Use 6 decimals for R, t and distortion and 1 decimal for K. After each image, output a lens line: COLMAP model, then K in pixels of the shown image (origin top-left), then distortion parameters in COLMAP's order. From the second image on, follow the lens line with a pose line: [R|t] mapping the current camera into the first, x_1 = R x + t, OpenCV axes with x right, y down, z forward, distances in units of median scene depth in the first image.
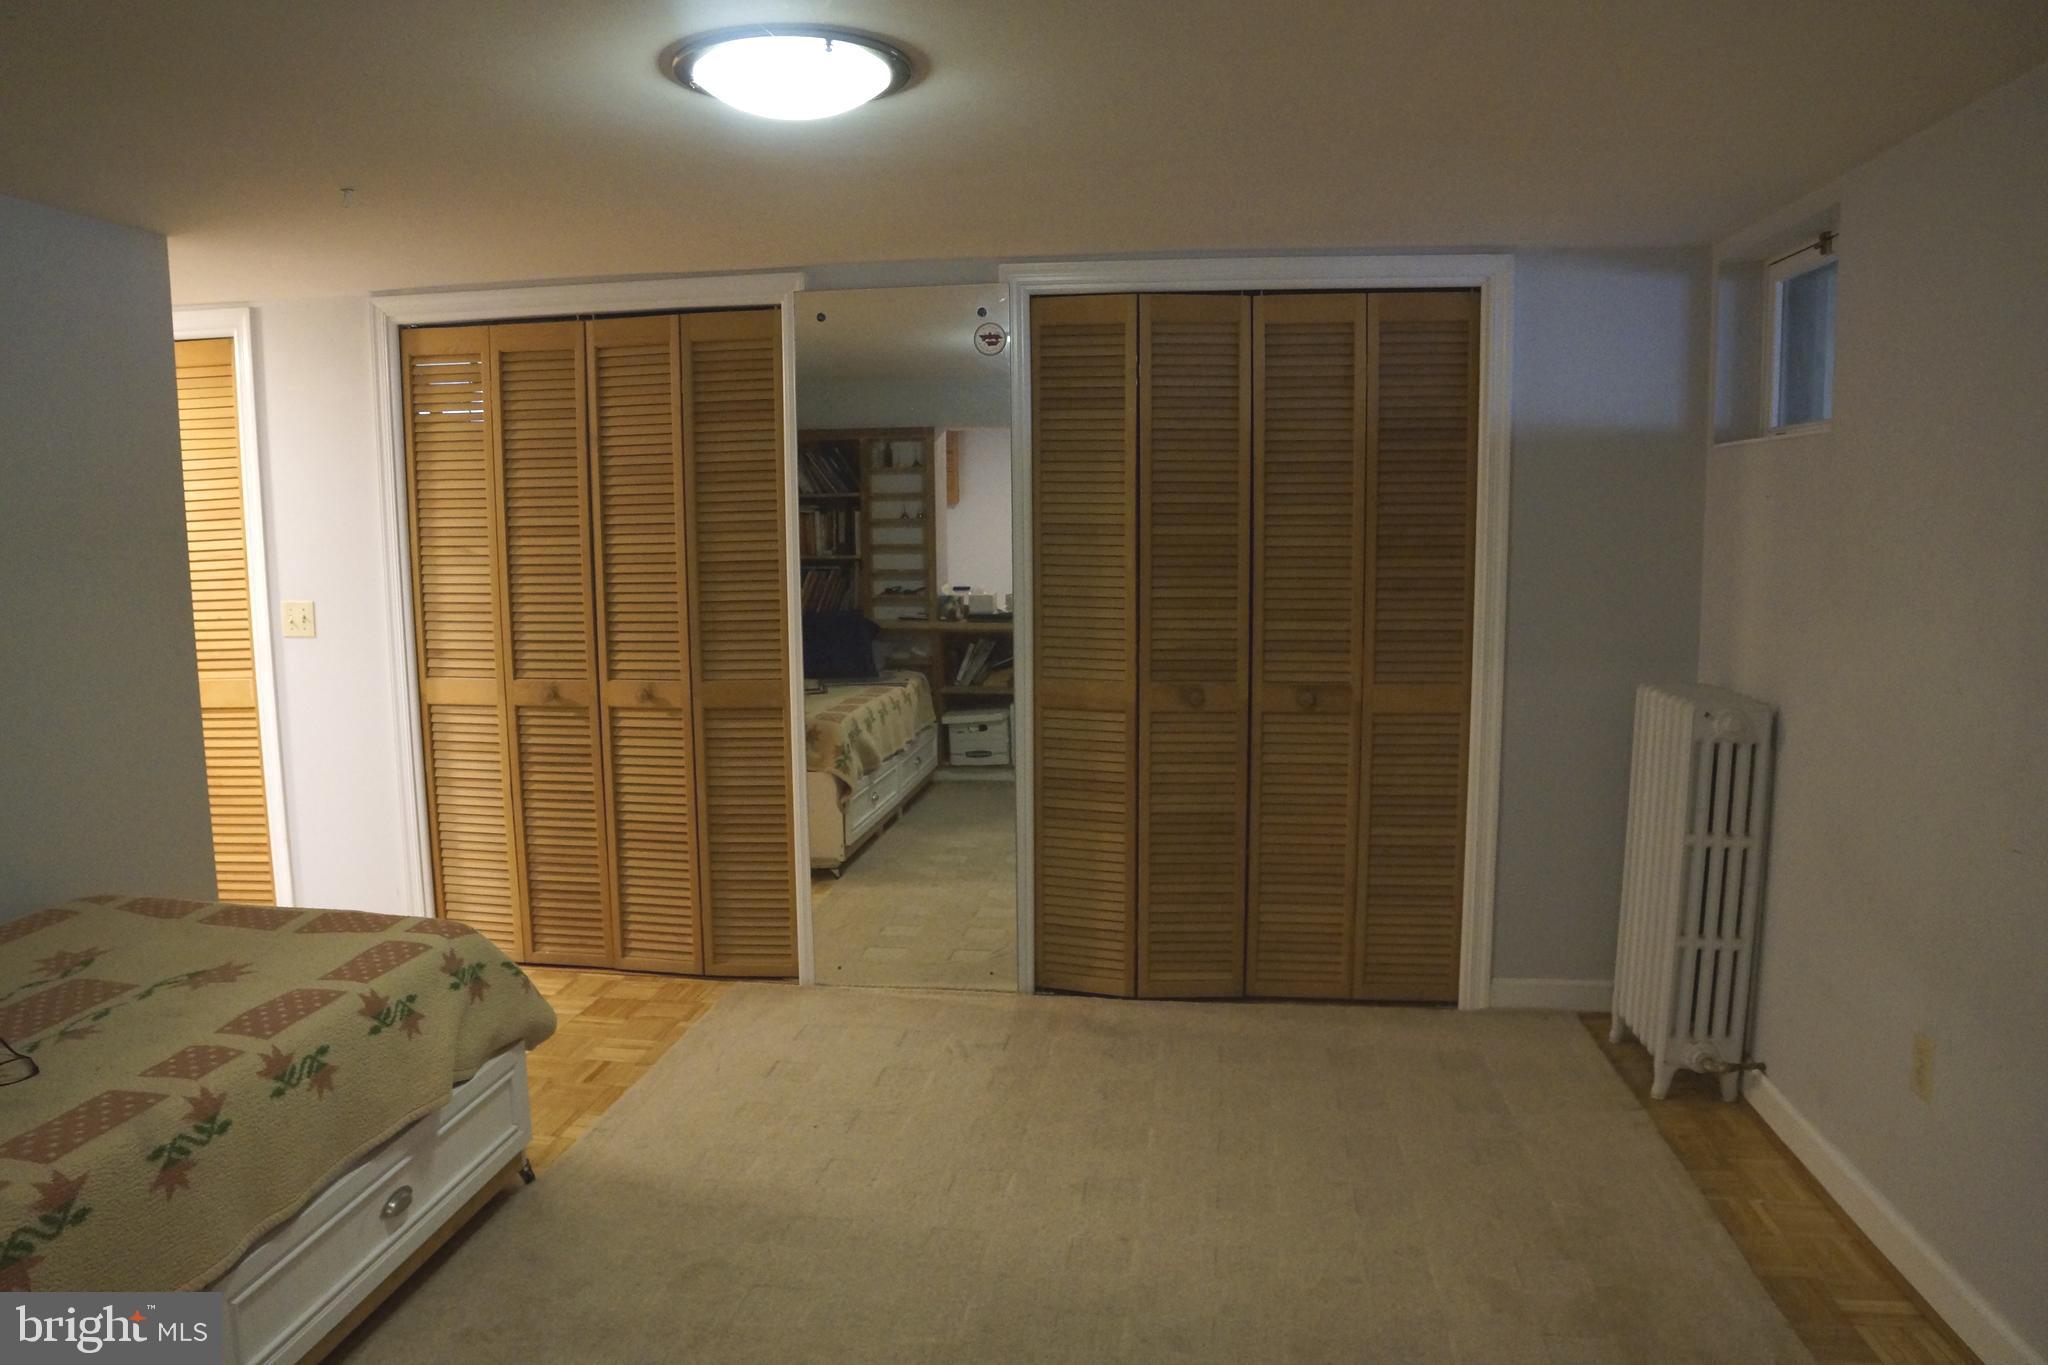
lens RADIAL K [[1435.6, 0, 1008.2], [0, 1435.6, 719.8], [0, 0, 1]] dist [-0.167168, 0.126692]
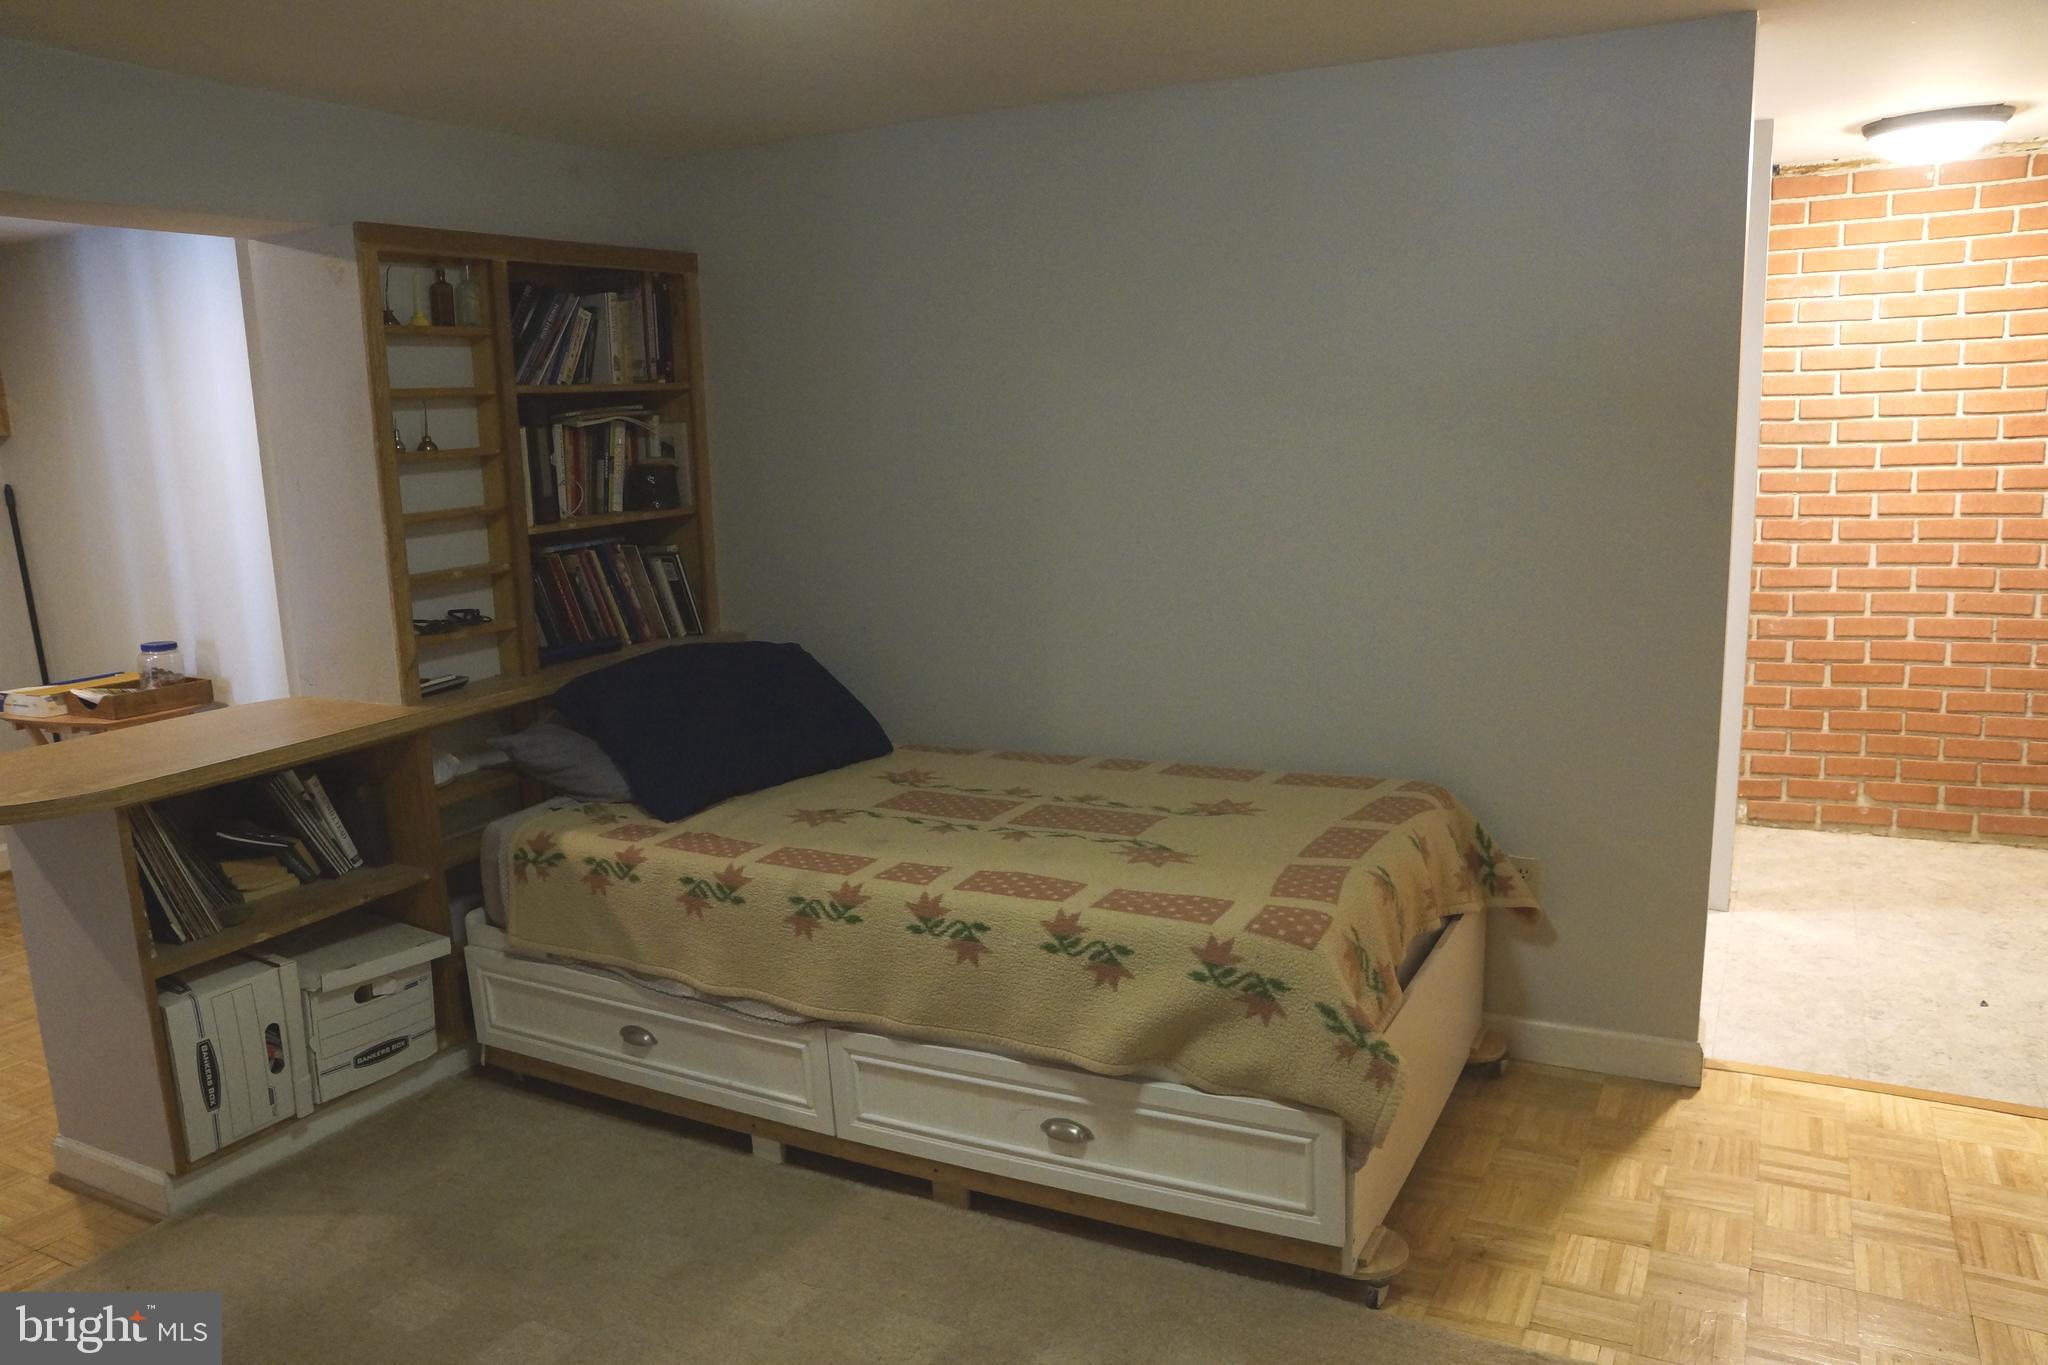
lens RADIAL K [[1435.6, 0, 1008.2], [0, 1435.6, 719.8], [0, 0, 1]] dist [-0.167168, 0.126692]
pose [[-0.358112, 0.209208, -0.909938, 0.439935], [-0.089005, 0.962486, 0.256317, -0.187282], [0.929427, 0.172779, -0.326057, 1.334085]]
